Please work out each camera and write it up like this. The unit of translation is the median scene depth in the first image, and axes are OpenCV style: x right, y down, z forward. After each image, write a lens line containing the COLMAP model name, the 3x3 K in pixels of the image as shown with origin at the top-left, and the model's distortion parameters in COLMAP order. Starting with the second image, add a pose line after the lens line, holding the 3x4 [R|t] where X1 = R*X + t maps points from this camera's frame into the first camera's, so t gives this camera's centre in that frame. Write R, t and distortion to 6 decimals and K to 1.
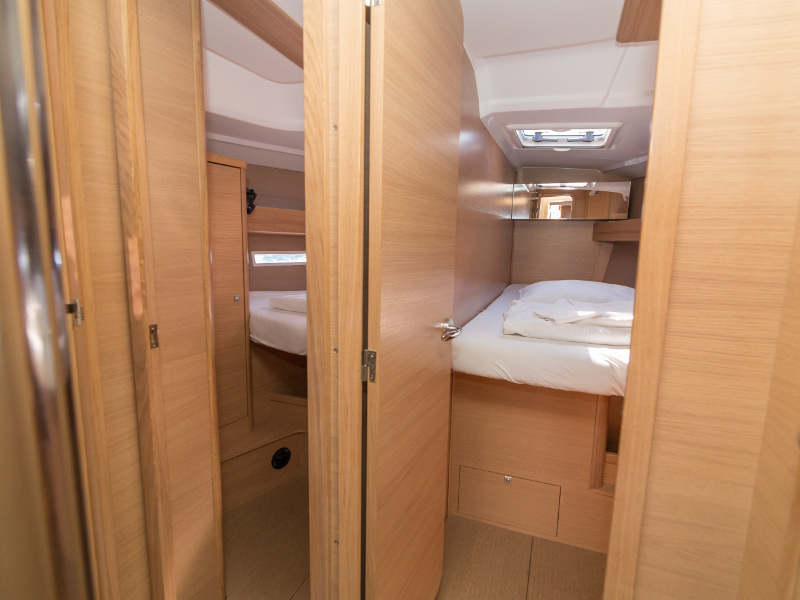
lens RADIAL K [[434.7, 0, 400.0], [0, 434.7, 300.0], [0, 0, 1]] dist [0.001358, 0.000105]
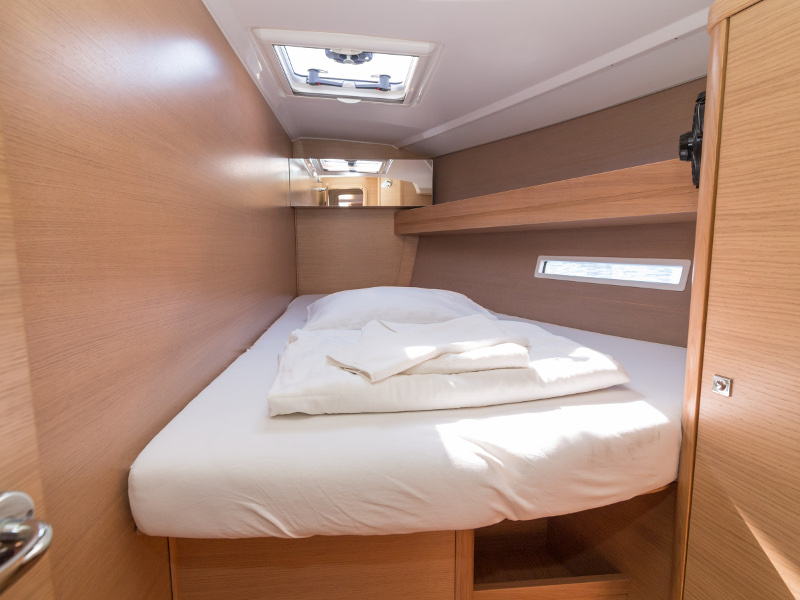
lens RADIAL K [[434.7, 0, 400.0], [0, 434.7, 300.0], [0, 0, 1]] dist [0.001358, 0.000105]
pose [[0.895526, -0.079769, 0.437802, 0.116915], [0.085665, 0.996304, 0.006302, -0.026144], [-0.436686, 0.031860, 0.899049, 0.355463]]
